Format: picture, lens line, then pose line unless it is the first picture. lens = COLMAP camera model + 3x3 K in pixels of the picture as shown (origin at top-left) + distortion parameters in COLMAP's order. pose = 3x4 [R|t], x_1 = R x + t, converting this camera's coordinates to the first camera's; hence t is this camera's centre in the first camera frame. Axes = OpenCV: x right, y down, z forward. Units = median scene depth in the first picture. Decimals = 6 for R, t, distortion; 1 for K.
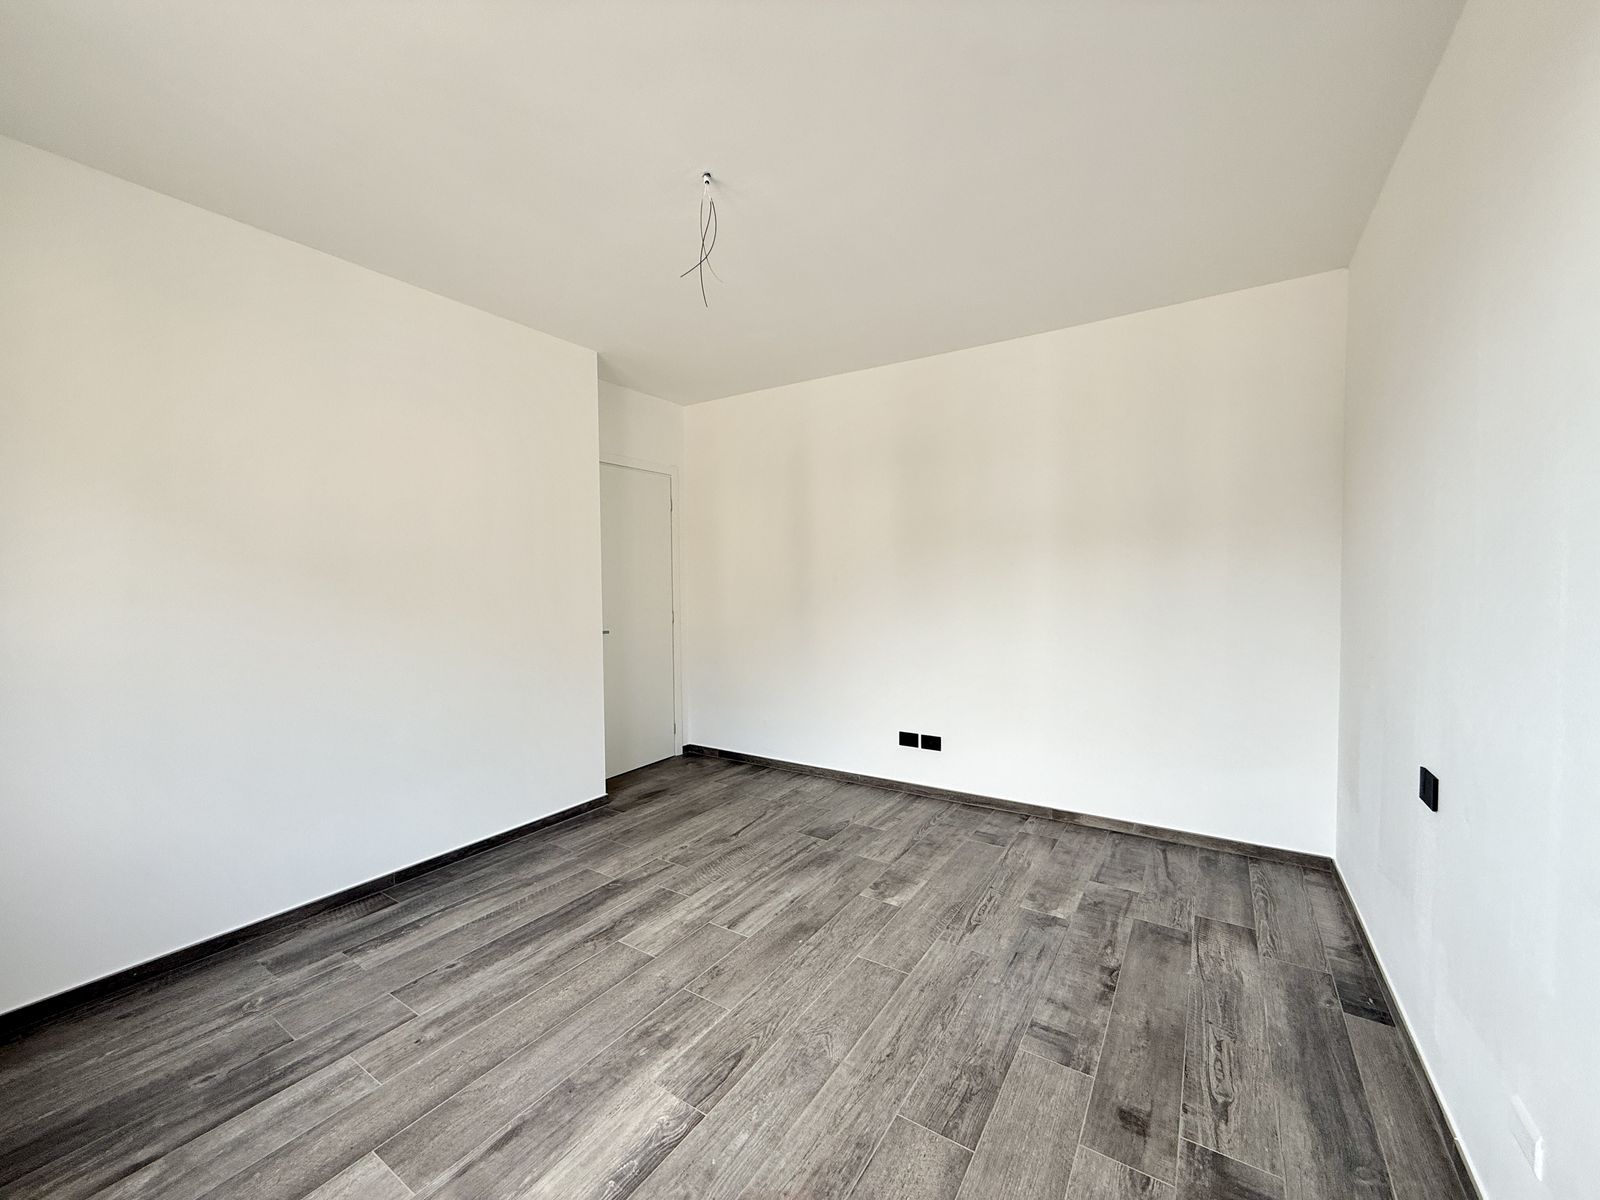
lens RADIAL K [[638.3, 0, 798.0], [0, 638.3, 600.2], [0, 0, 1]] dist [-0.000522, 0.000267]
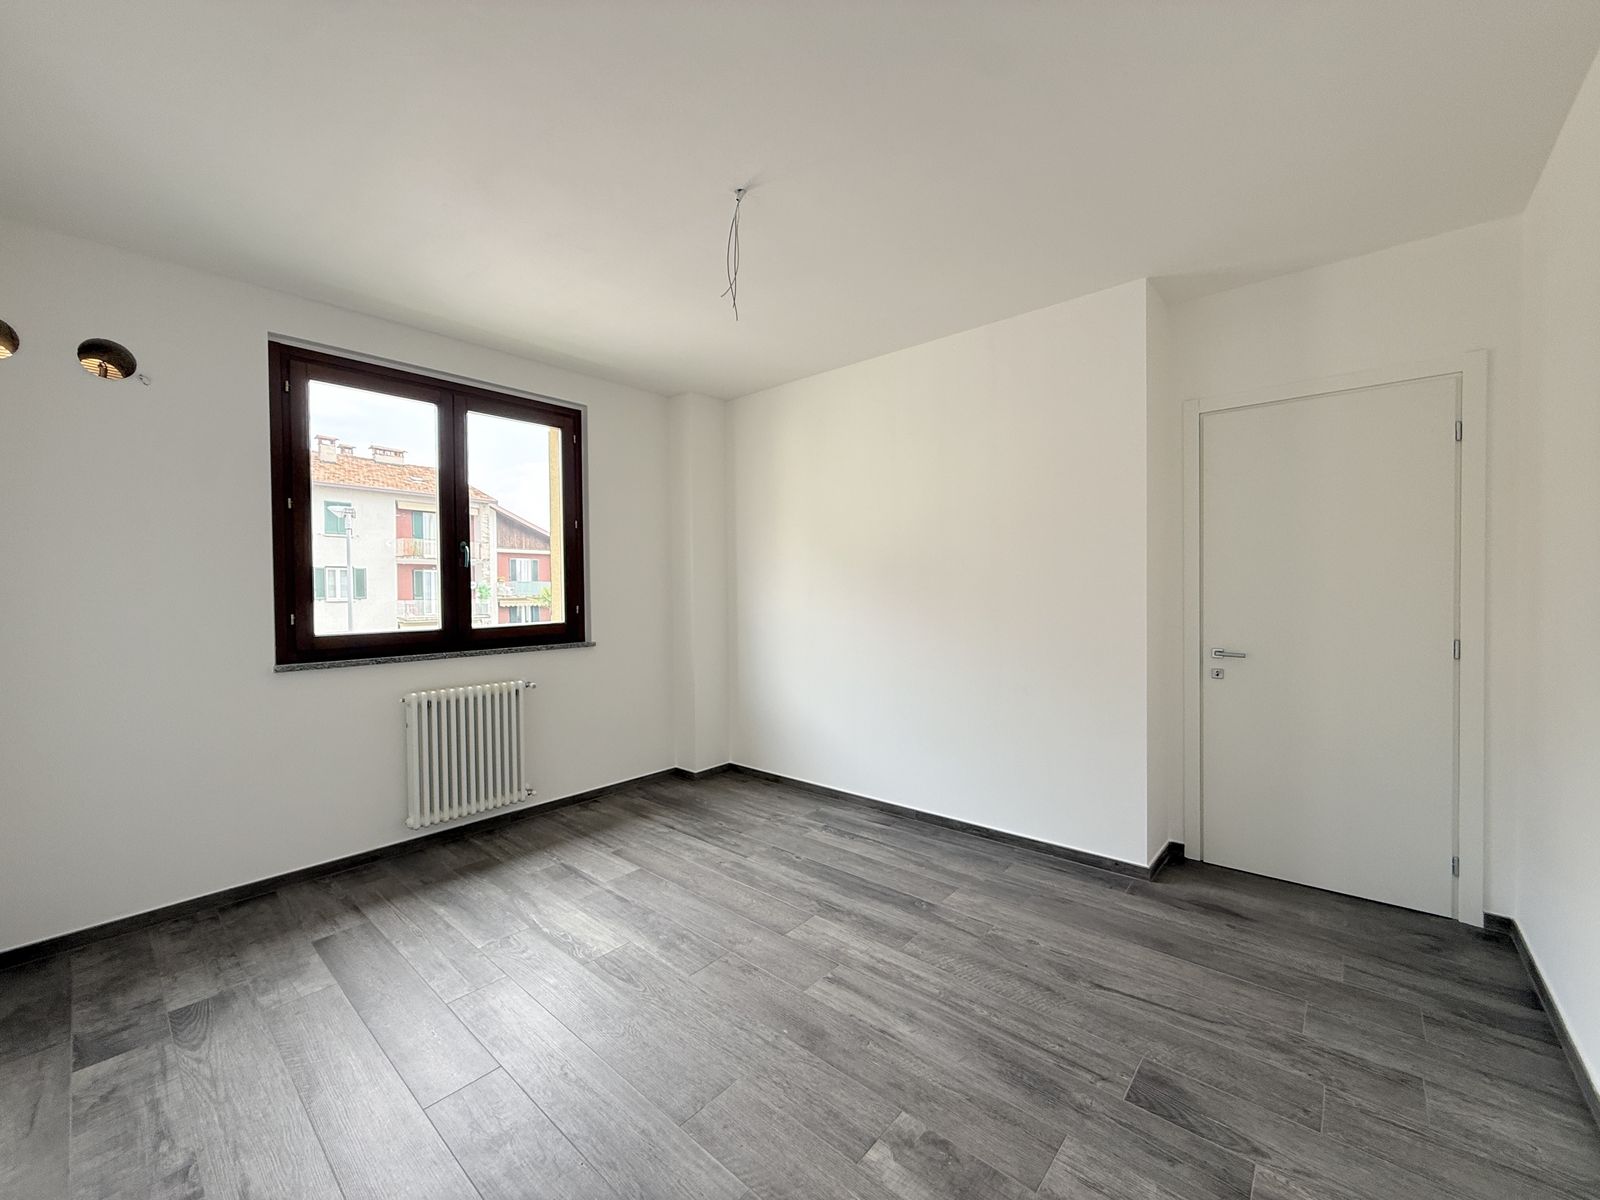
lens RADIAL K [[638.3, 0, 798.0], [0, 638.3, 600.2], [0, 0, 1]] dist [-0.000522, 0.000267]
pose [[-0.141617, 0.027398, -0.989542, 0.732642], [-0.022945, 0.999258, 0.030951, -0.031933], [0.989656, 0.027088, -0.140883, 1.041543]]
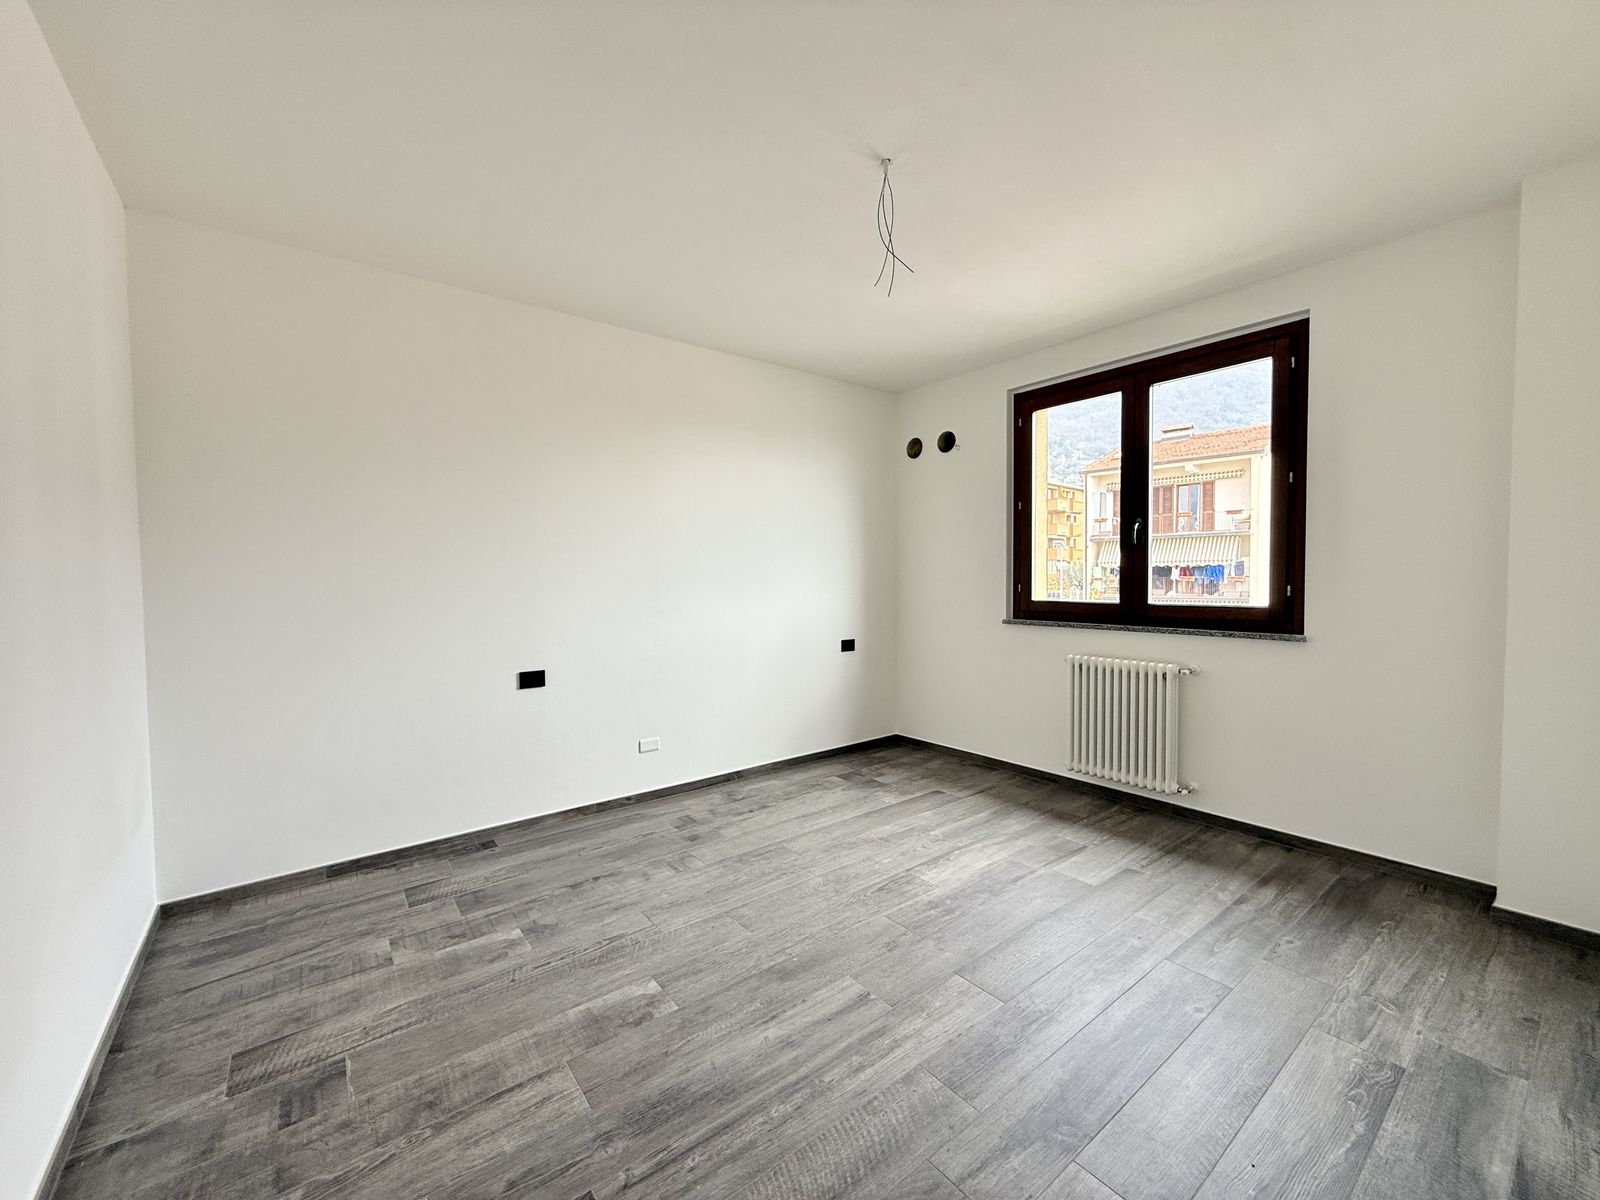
lens RADIAL K [[636.2, 0, 797.9], [0, 636.2, 600.8], [0, 0, 1]] dist [-0.000374, 0.000108]
pose [[-0.944613, 0.004519, 0.328155, -0.281372], [0.029198, 0.997097, 0.070318, -0.038674], [-0.326885, 0.076005, -0.942003, 1.699169]]
